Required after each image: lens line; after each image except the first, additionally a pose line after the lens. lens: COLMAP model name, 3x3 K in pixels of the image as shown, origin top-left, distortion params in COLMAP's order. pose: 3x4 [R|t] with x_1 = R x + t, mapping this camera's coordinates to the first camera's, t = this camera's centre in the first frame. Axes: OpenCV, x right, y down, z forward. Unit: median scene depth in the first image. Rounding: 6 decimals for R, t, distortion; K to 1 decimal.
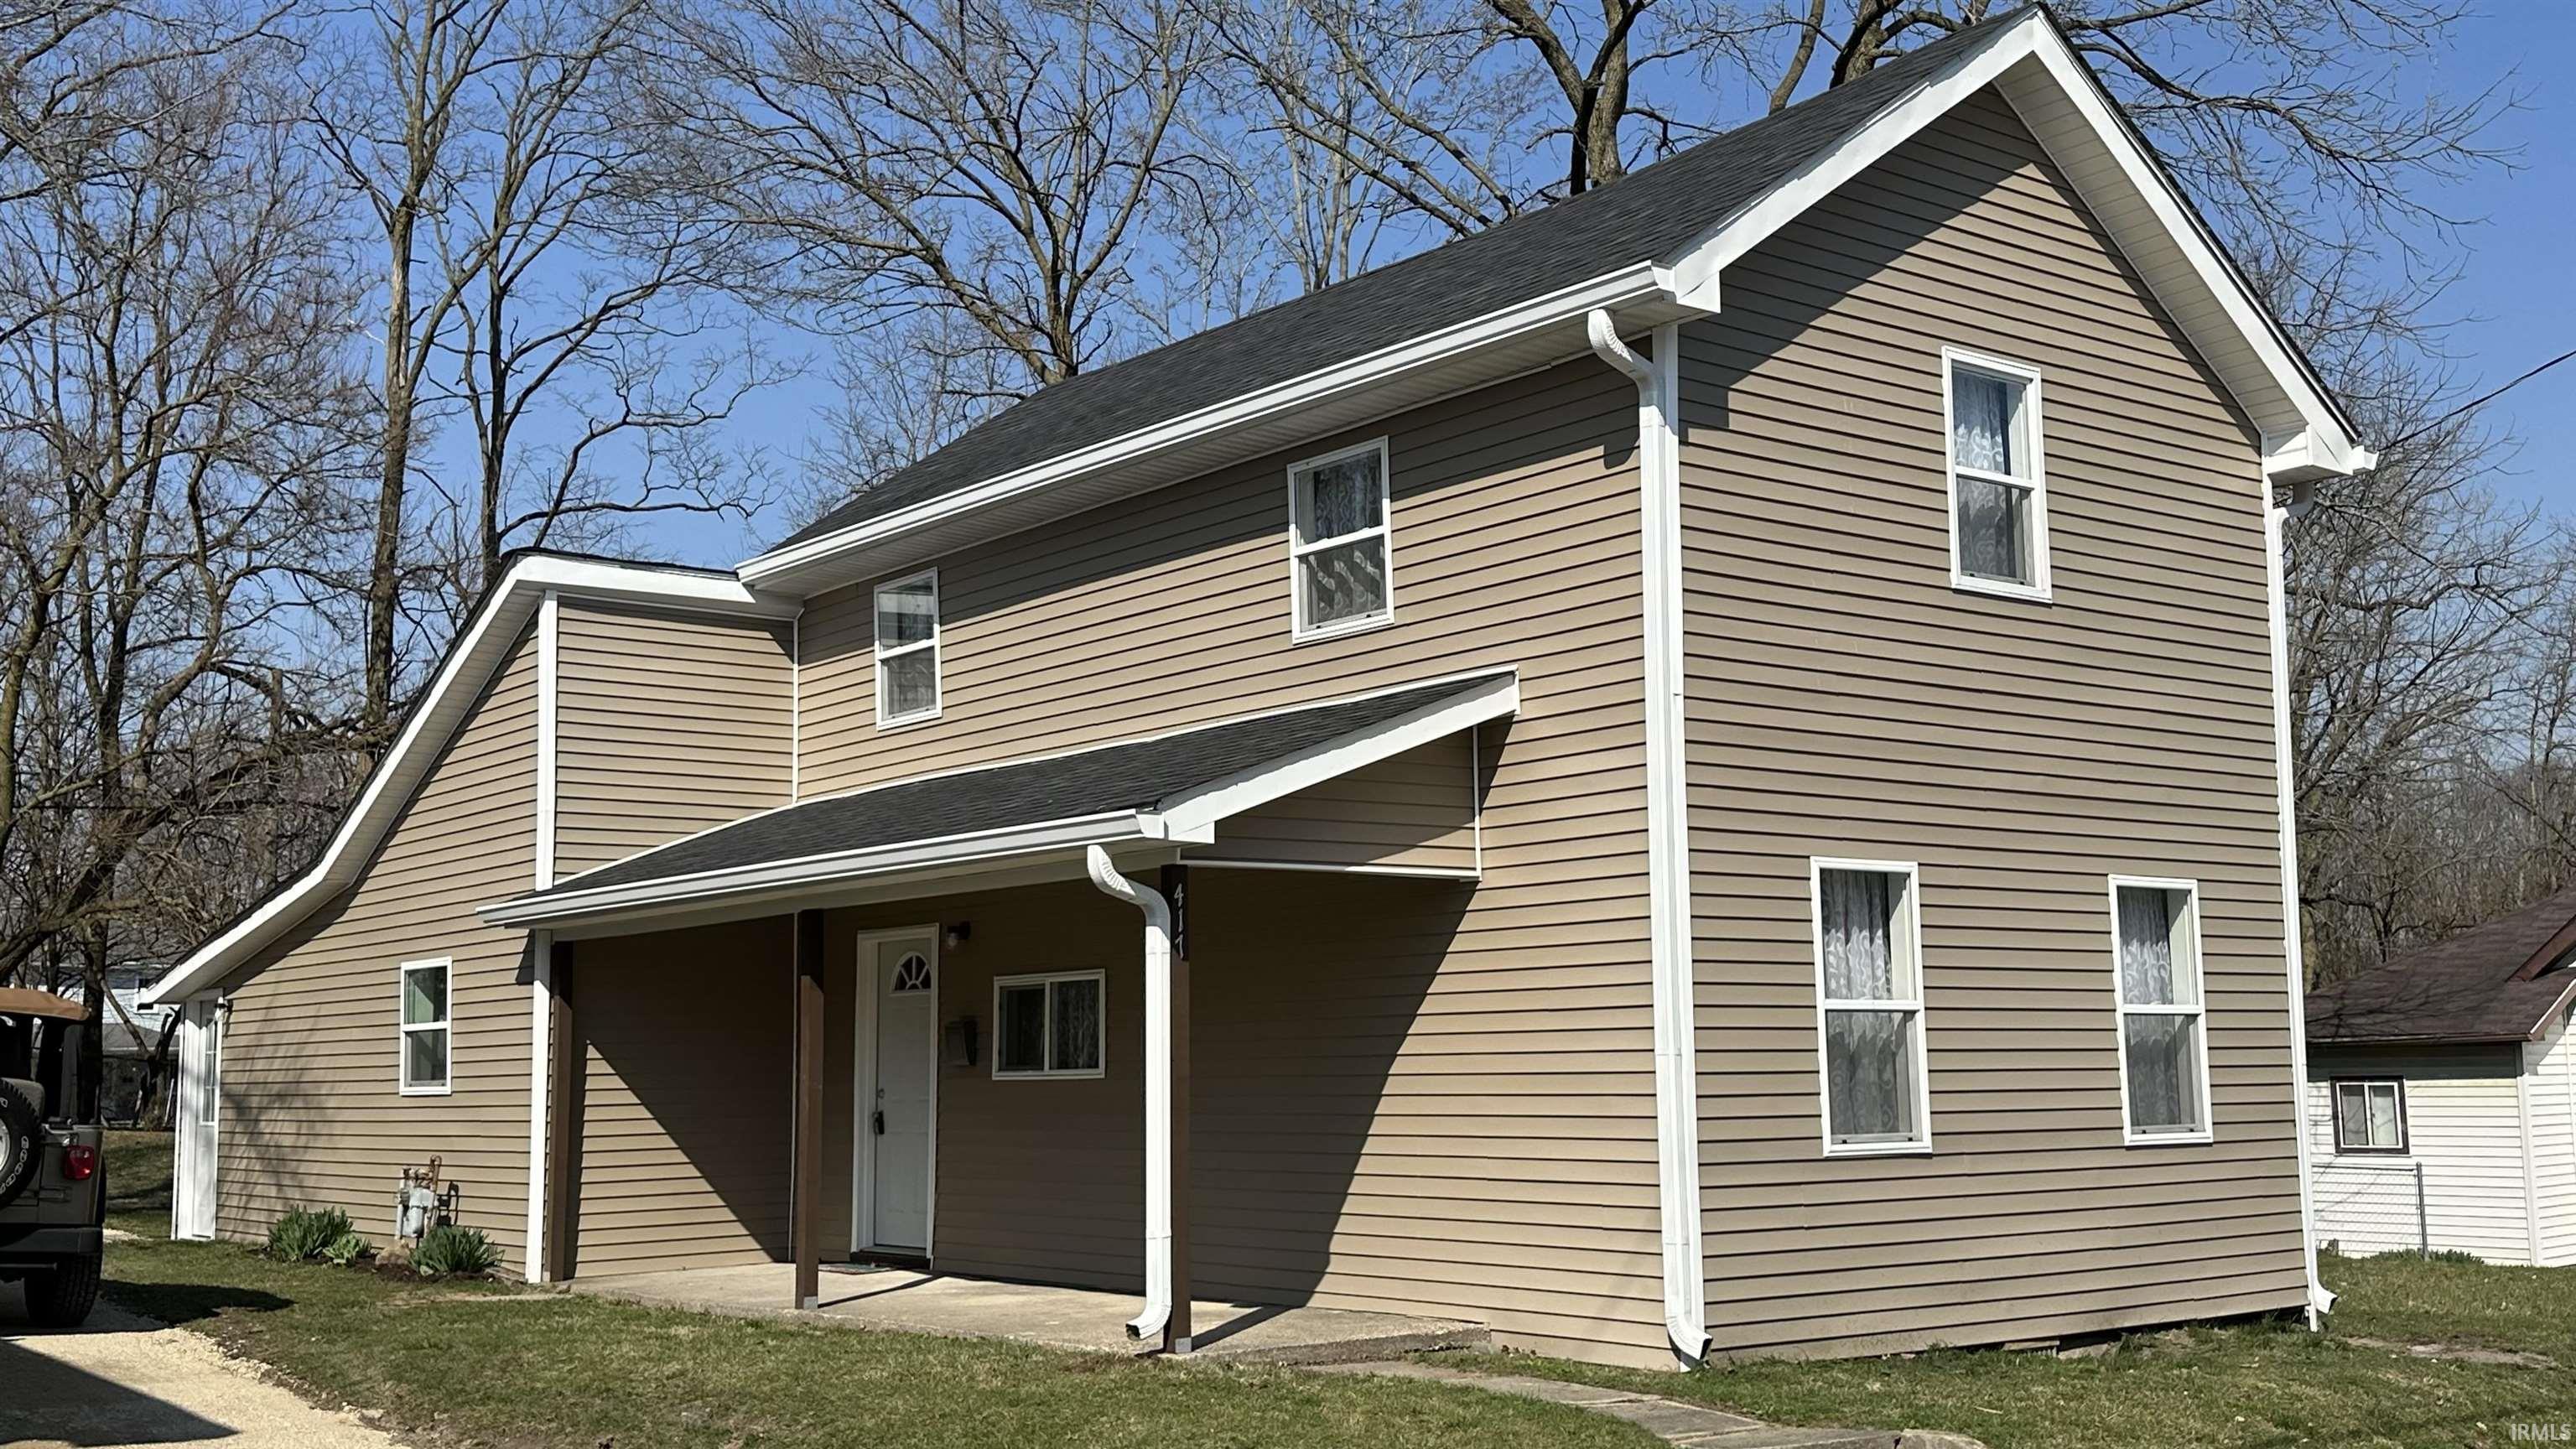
lens RADIAL K [[2565.5, 0, 1288.0], [0, 2565.5, 724.5], [0, 0, 1]] dist [0.171758, 0.005445]
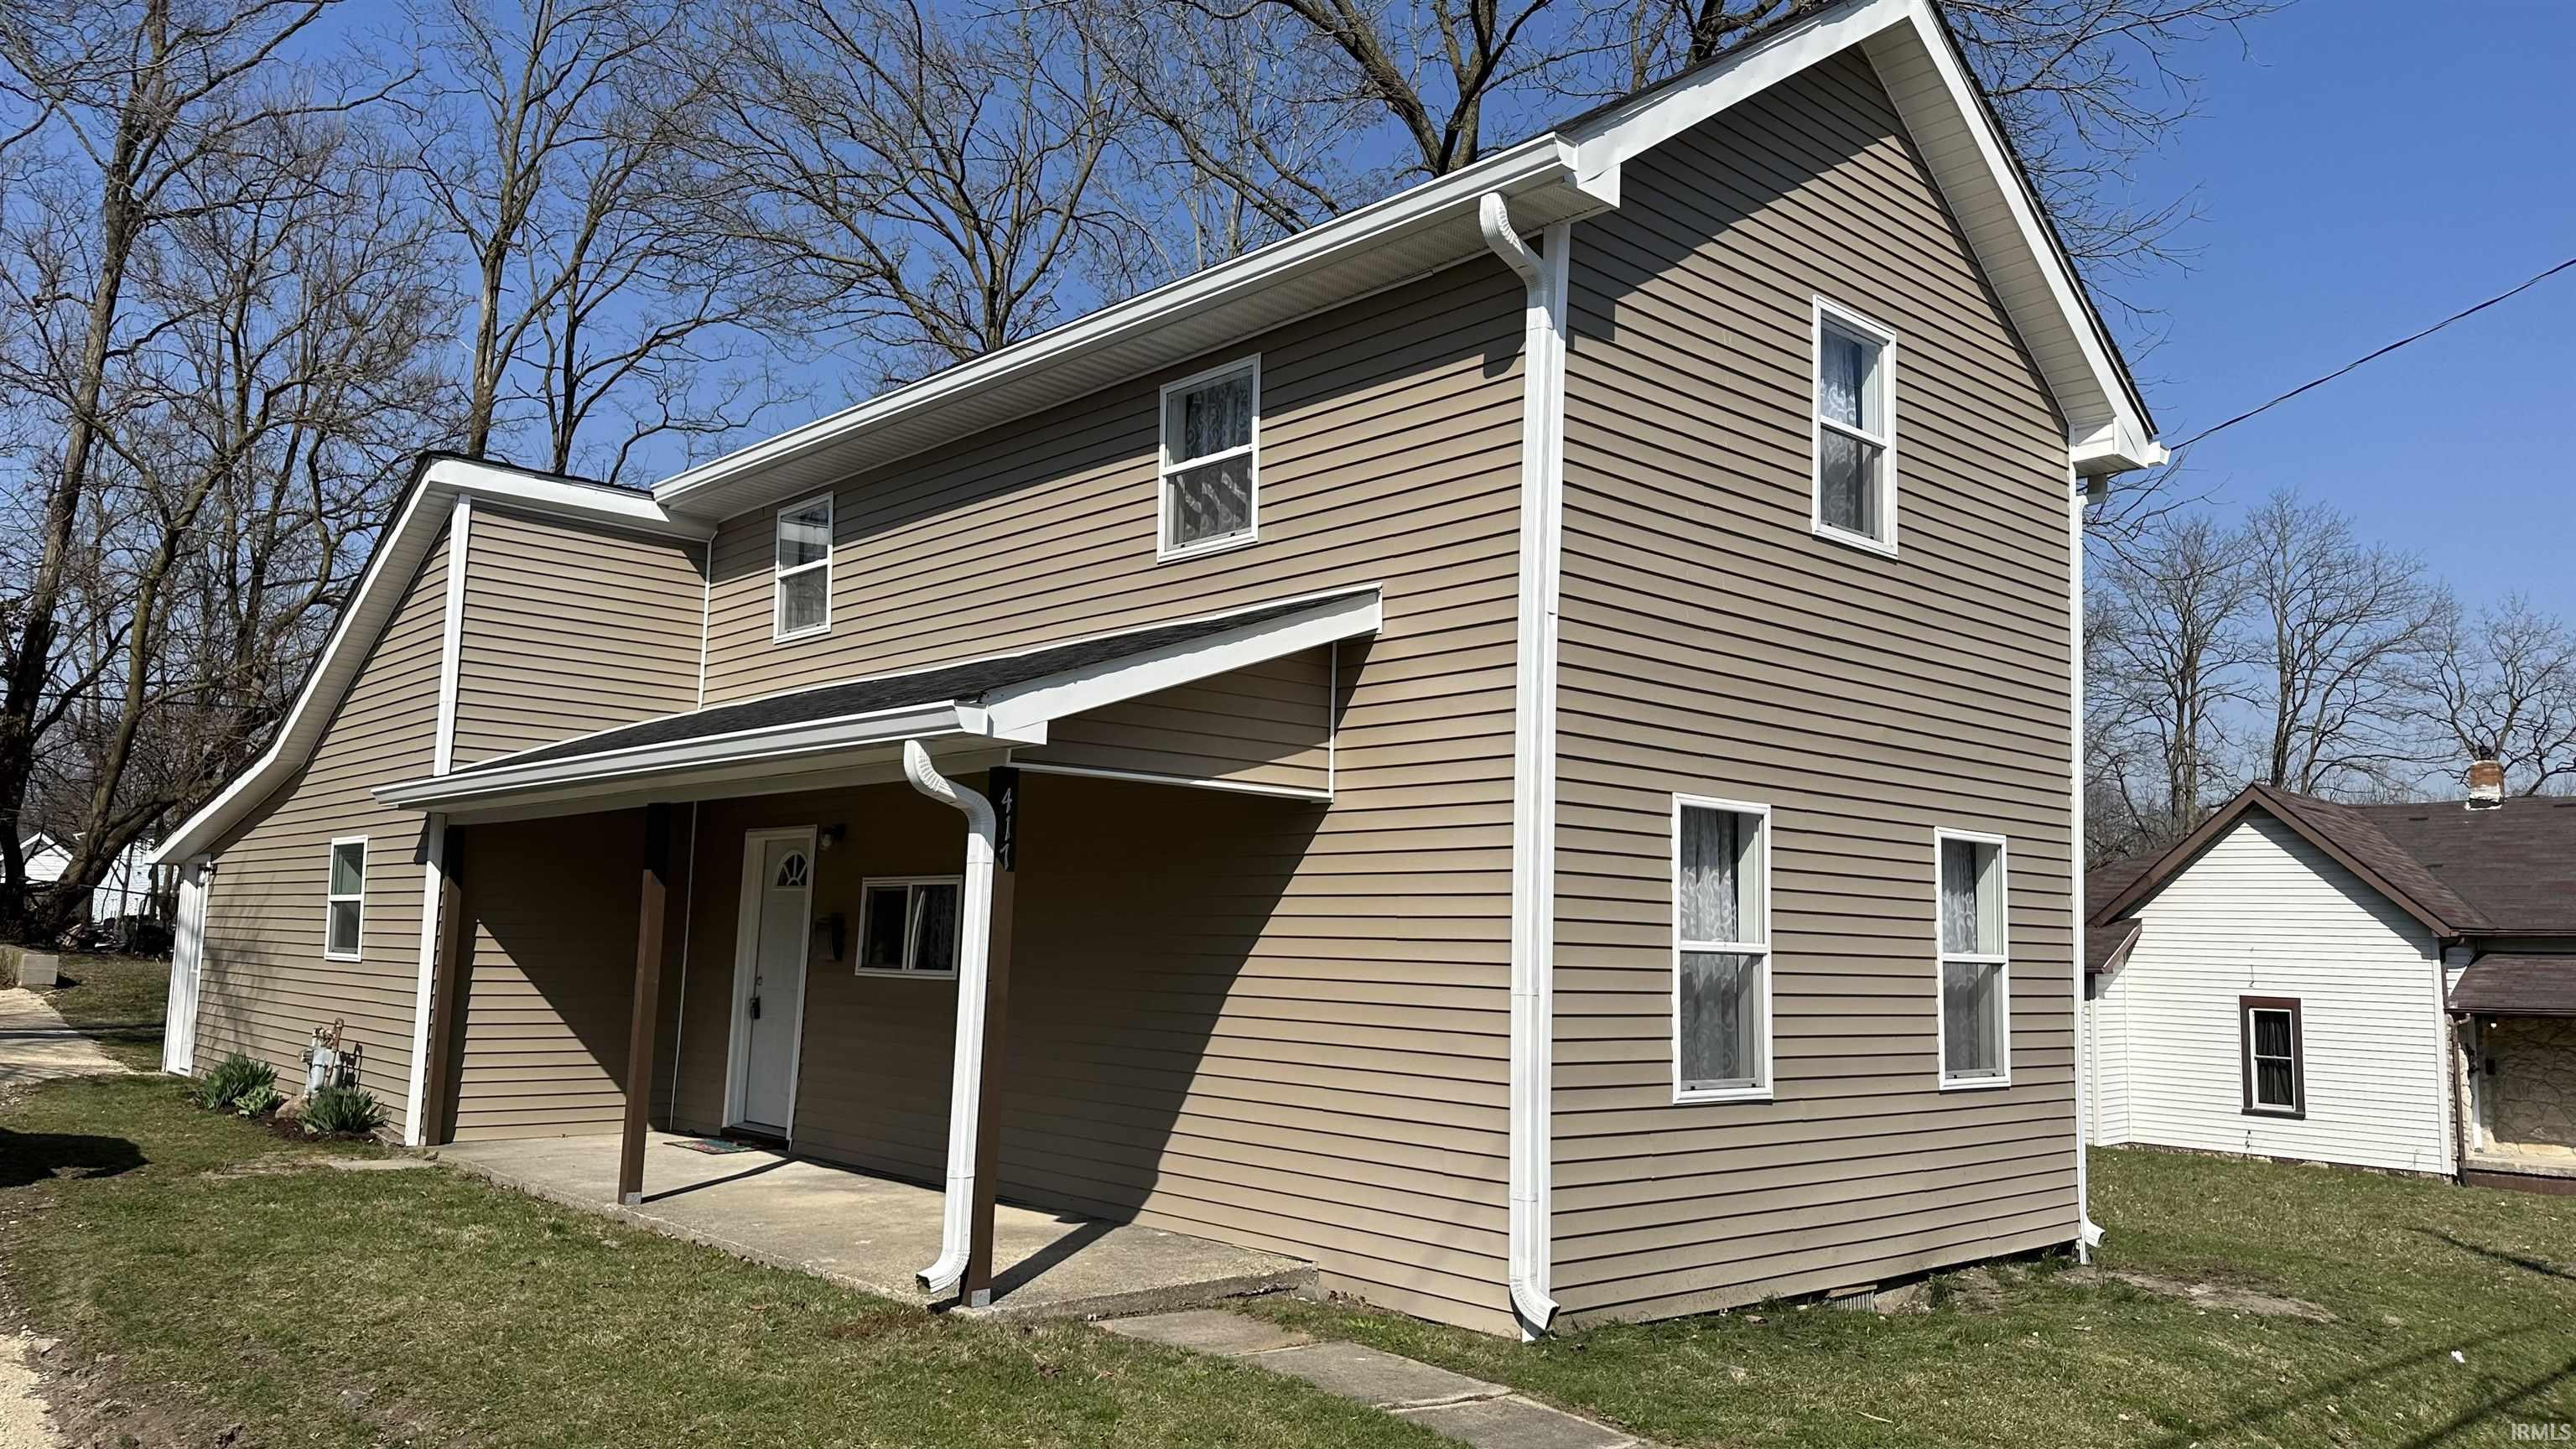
lens RADIAL K [[1791.8, 0, 1288.0], [0, 1791.8, 724.5], [0, 0, 1]] dist [0.097737, -0.001707]
pose [[0.997026, 0.050423, 0.058278, 0.015788], [-0.050925, 0.998677, 0.007171, 0.025058], [-0.057839, -0.010118, 0.998275, 0.299067]]
